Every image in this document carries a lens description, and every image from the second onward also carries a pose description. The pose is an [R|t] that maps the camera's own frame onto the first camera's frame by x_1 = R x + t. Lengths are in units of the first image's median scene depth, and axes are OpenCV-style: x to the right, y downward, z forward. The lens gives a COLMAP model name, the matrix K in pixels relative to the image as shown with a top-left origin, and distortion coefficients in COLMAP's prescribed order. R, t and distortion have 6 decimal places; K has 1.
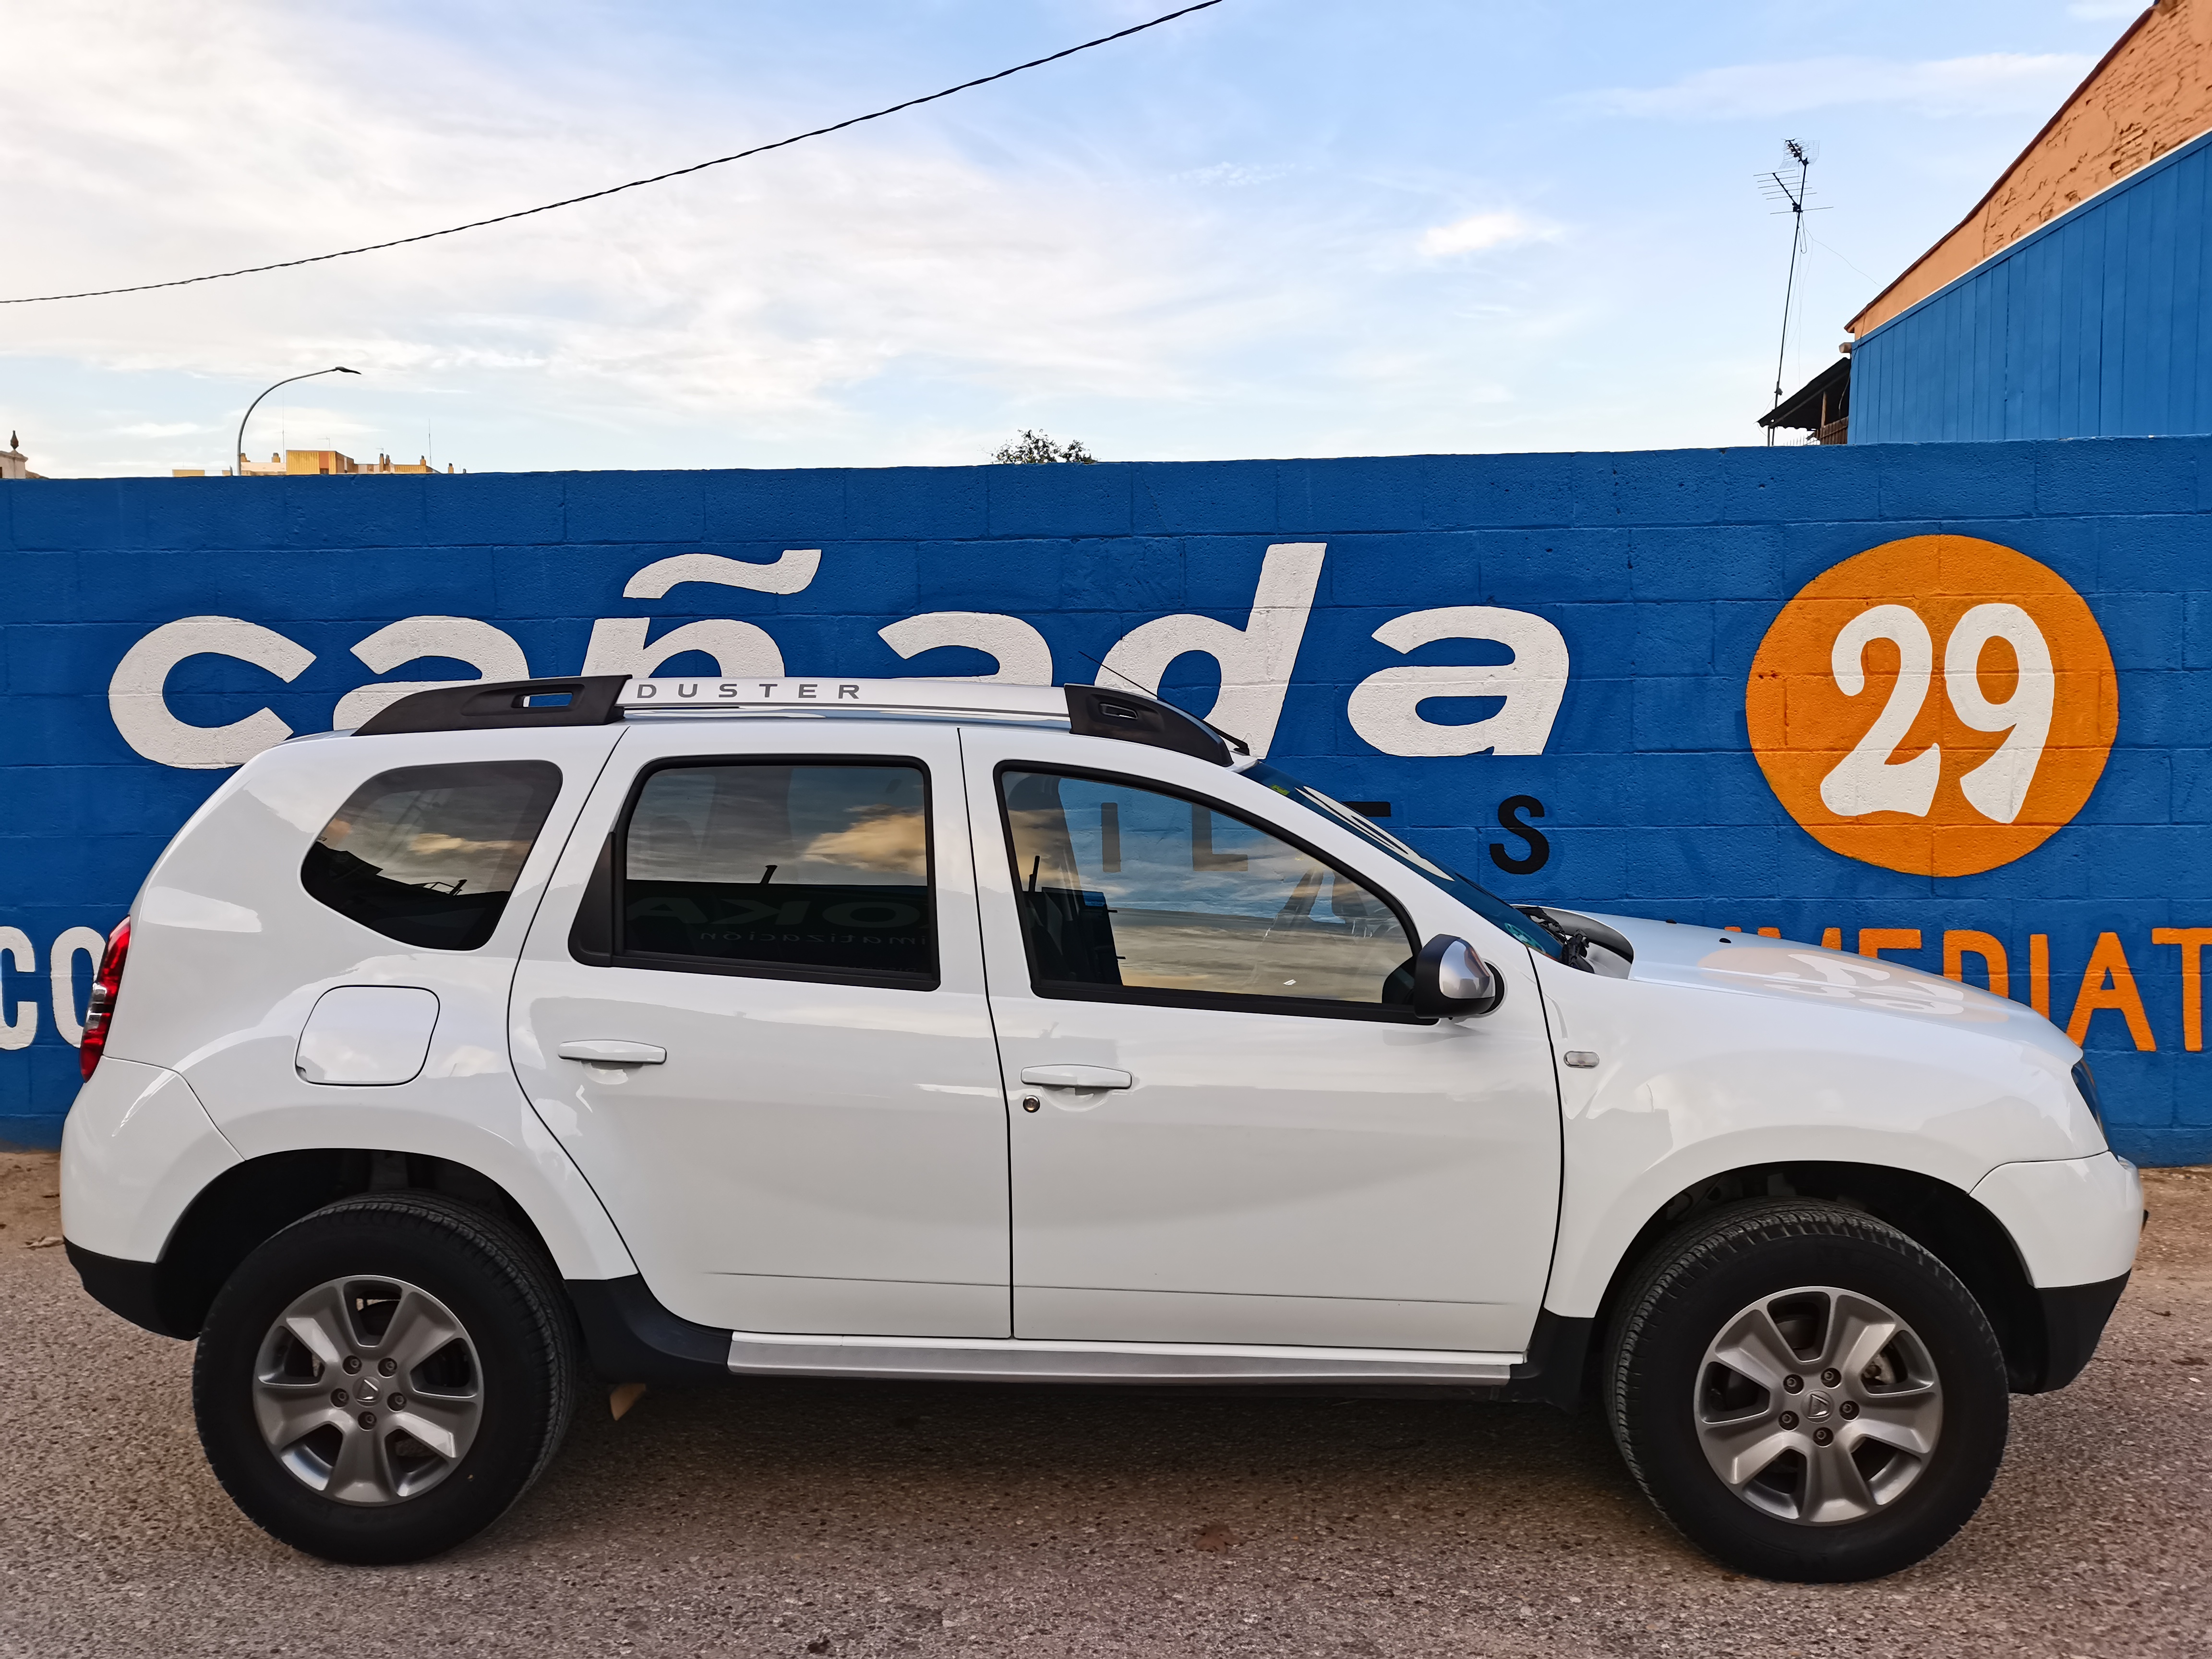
lens RADIAL K [[1680.3, 0, 1106.0], [0, 1680.3, 829.5], [0, 0, 1]] dist [0.040738, -0.007995]
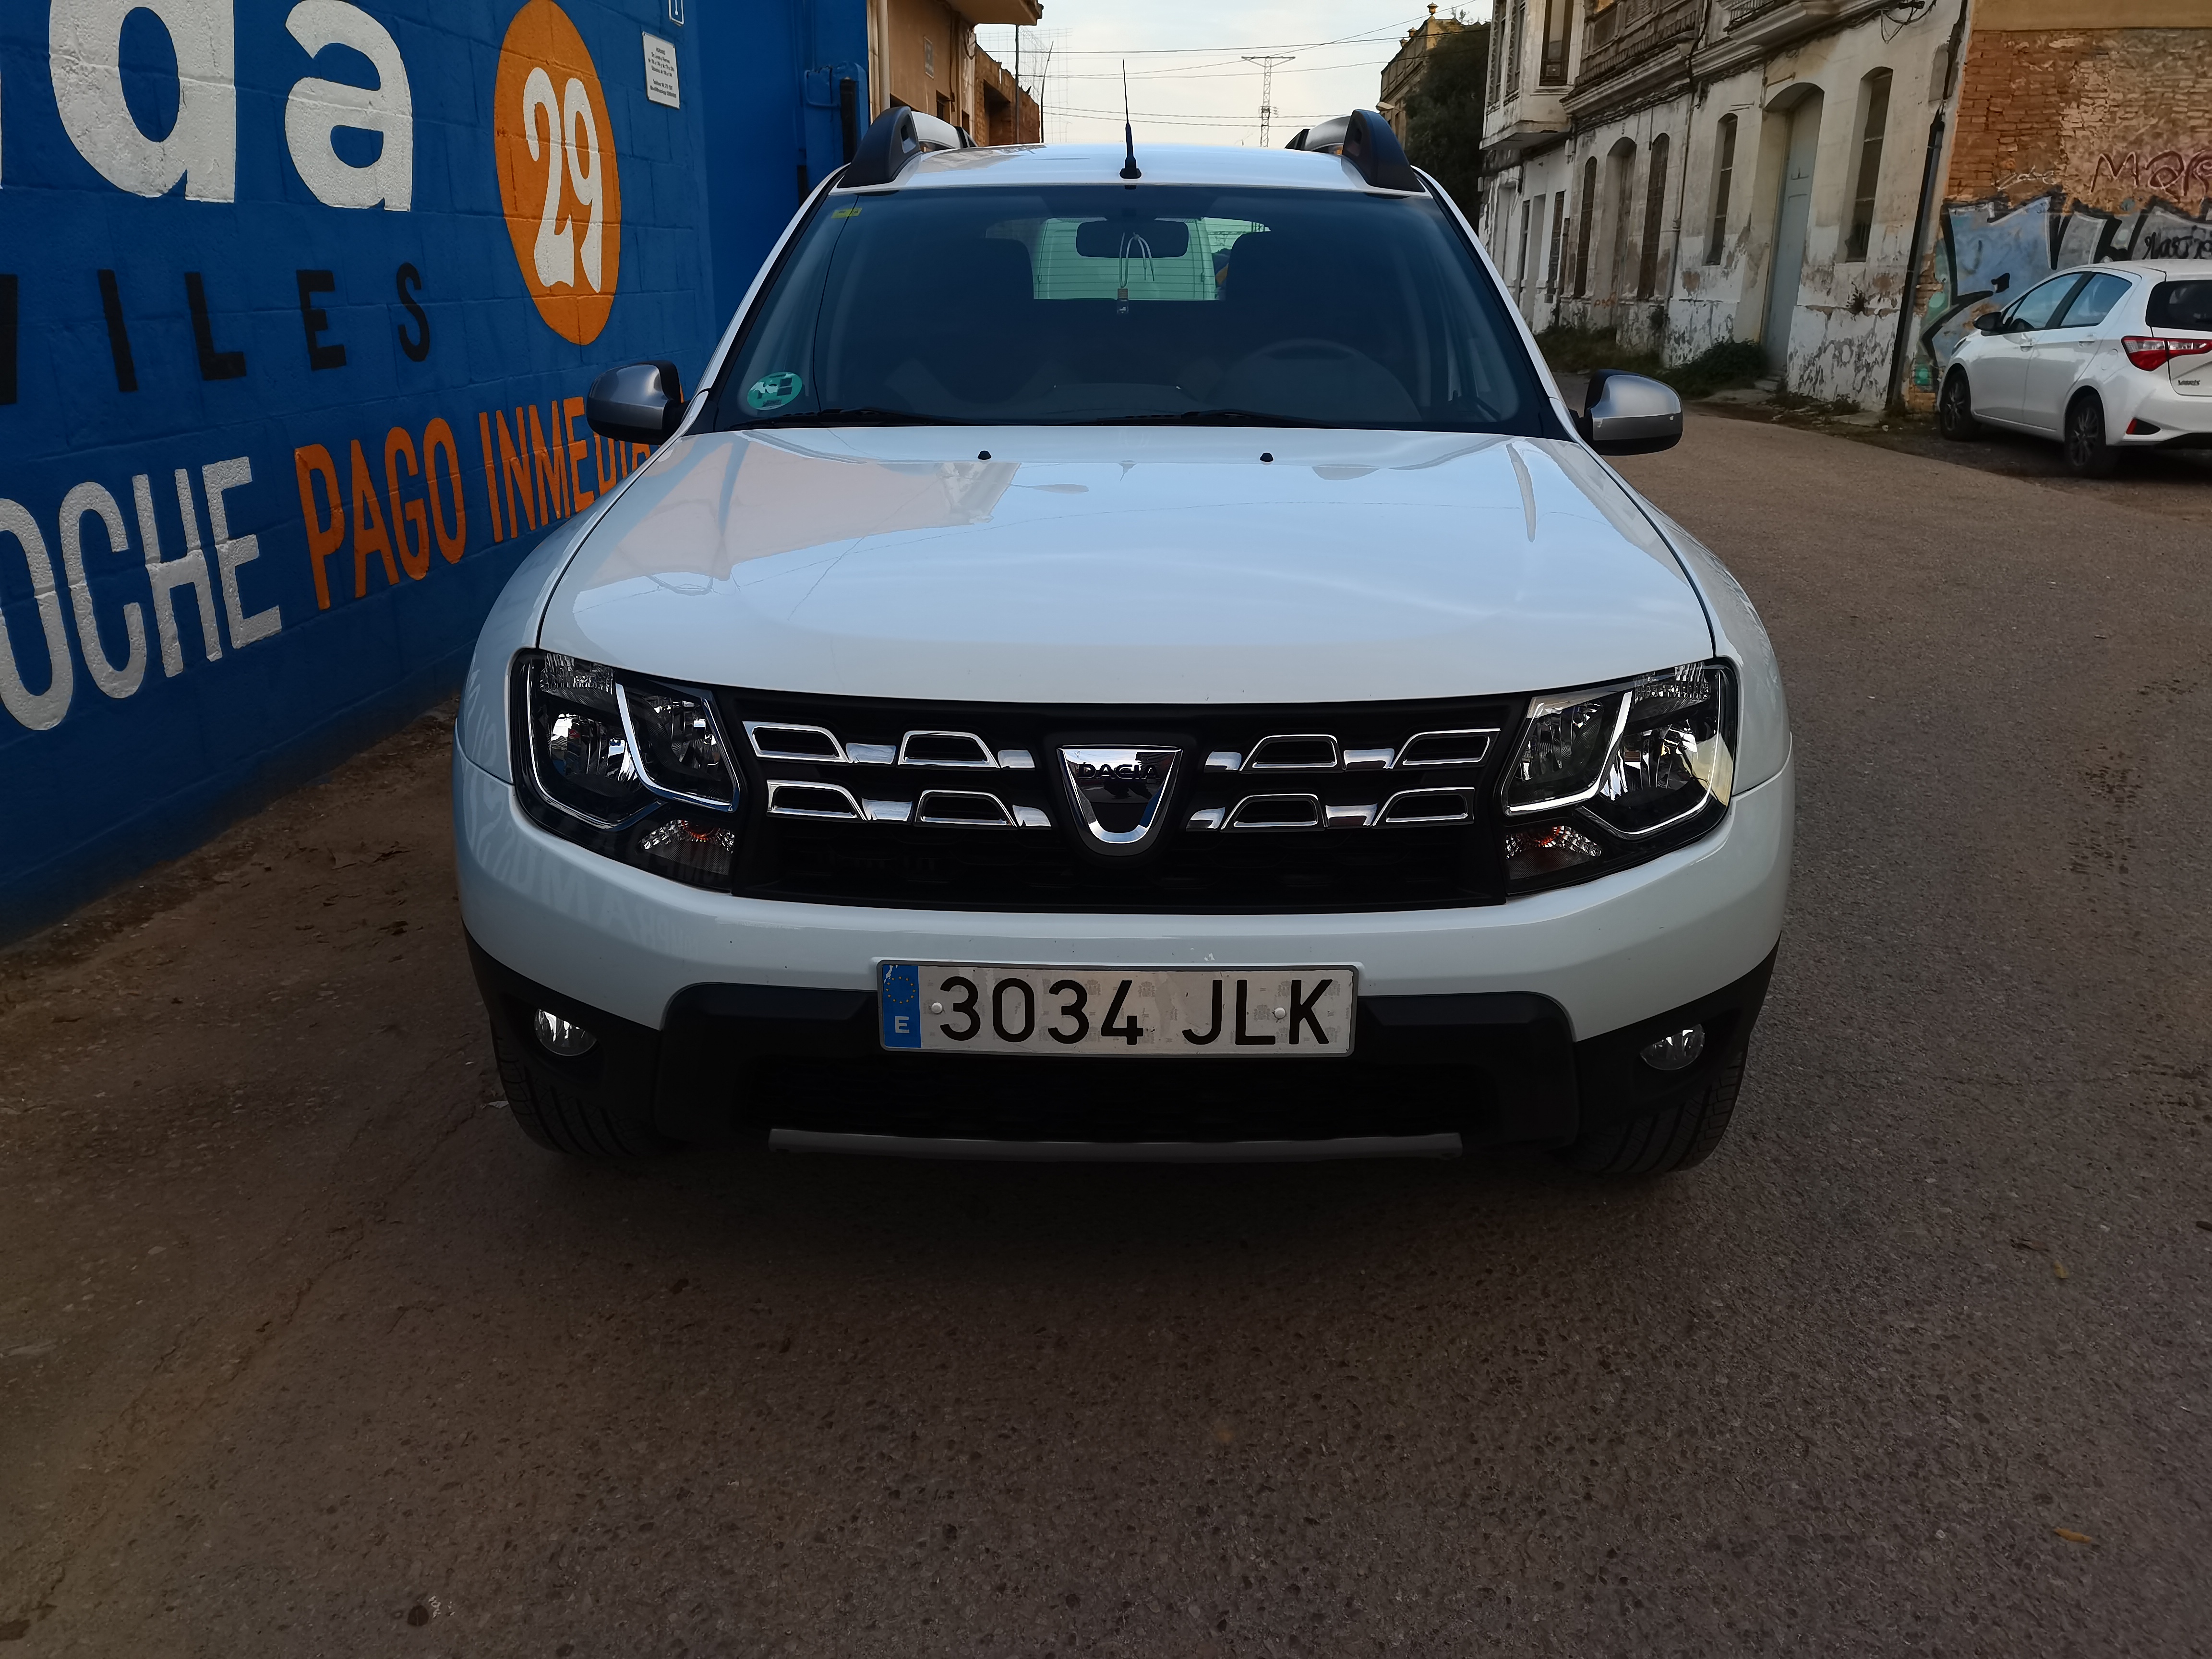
lens RADIAL K [[1691.2, 0, 1100.5], [0, 1691.2, 835.1], [0, 0, 1]] dist [0.027518, -0.014329]
pose [[-0.017939, -0.310596, 0.950373, -0.658212], [0.047948, 0.949165, 0.311106, 0.003015], [-0.998689, 0.051150, -0.002135, 0.686203]]
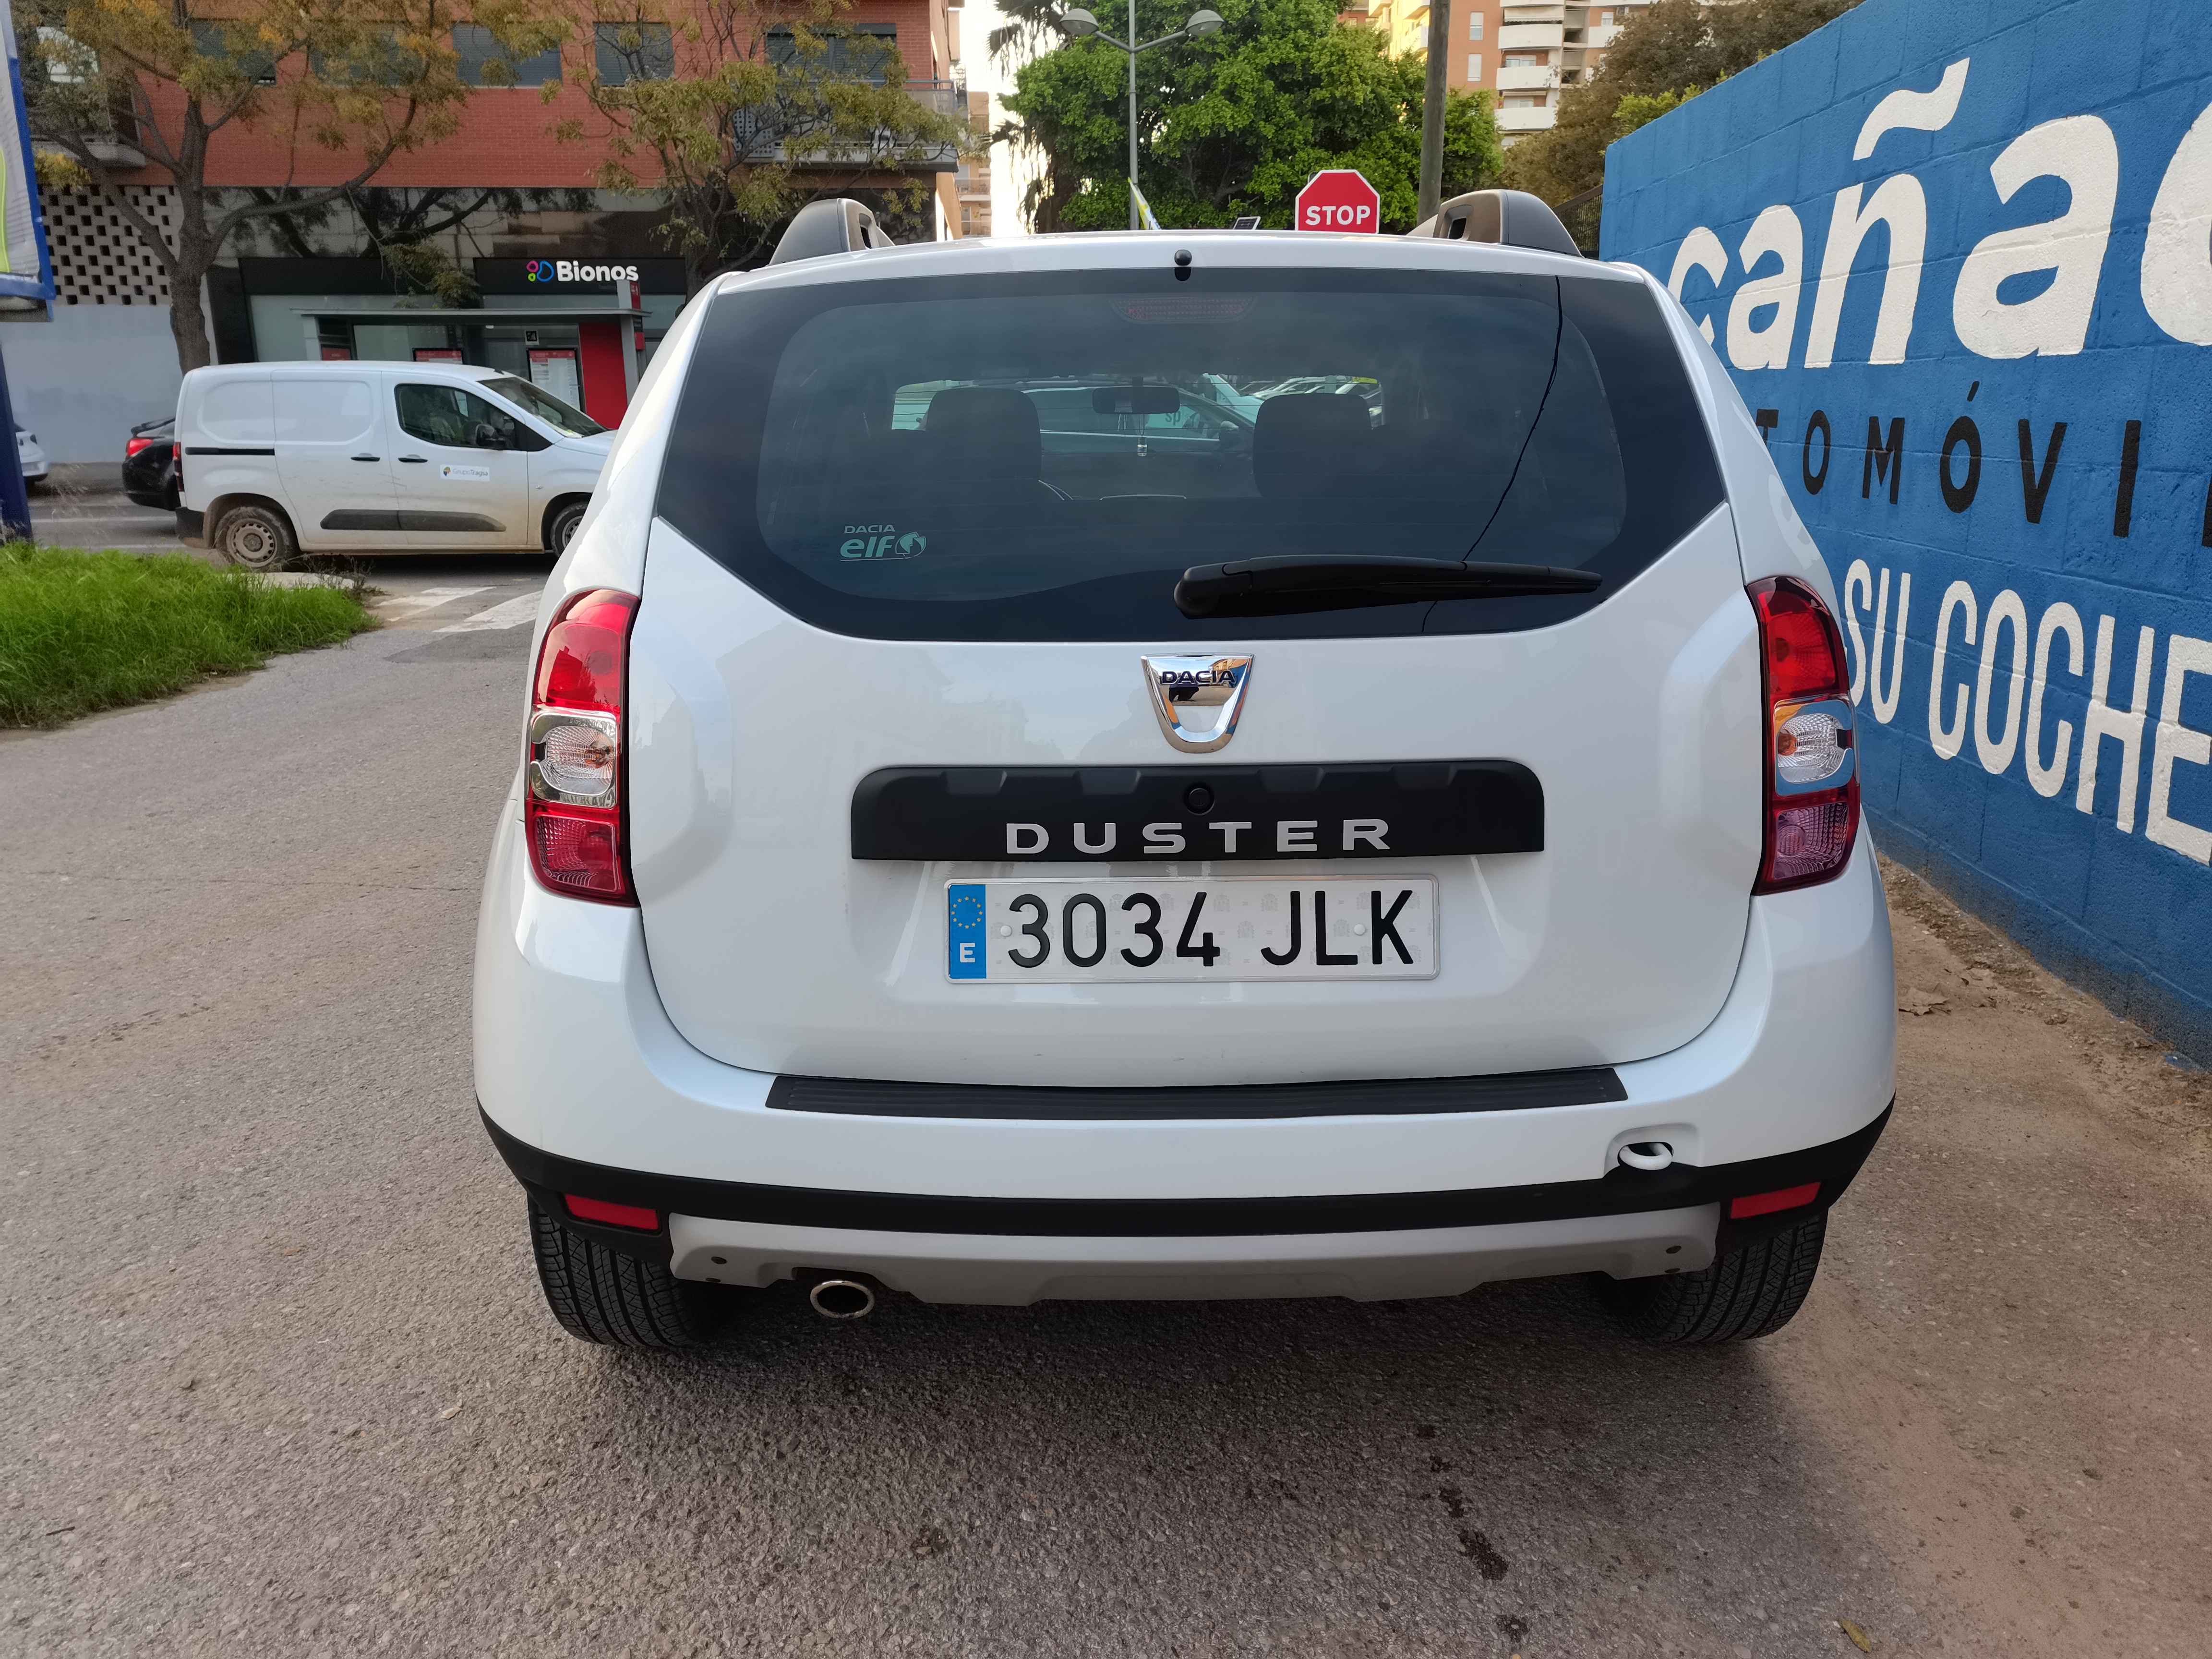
lens RADIAL K [[1691.2, 0, 1100.5], [0, 1691.2, 835.1], [0, 0, 1]] dist [0.027518, -0.014329]
pose [[0.024060, 0.256034, -0.966368, 0.650482], [-0.044047, 0.965981, 0.254834, -0.012245], [0.998740, 0.036434, 0.034519, 0.631505]]
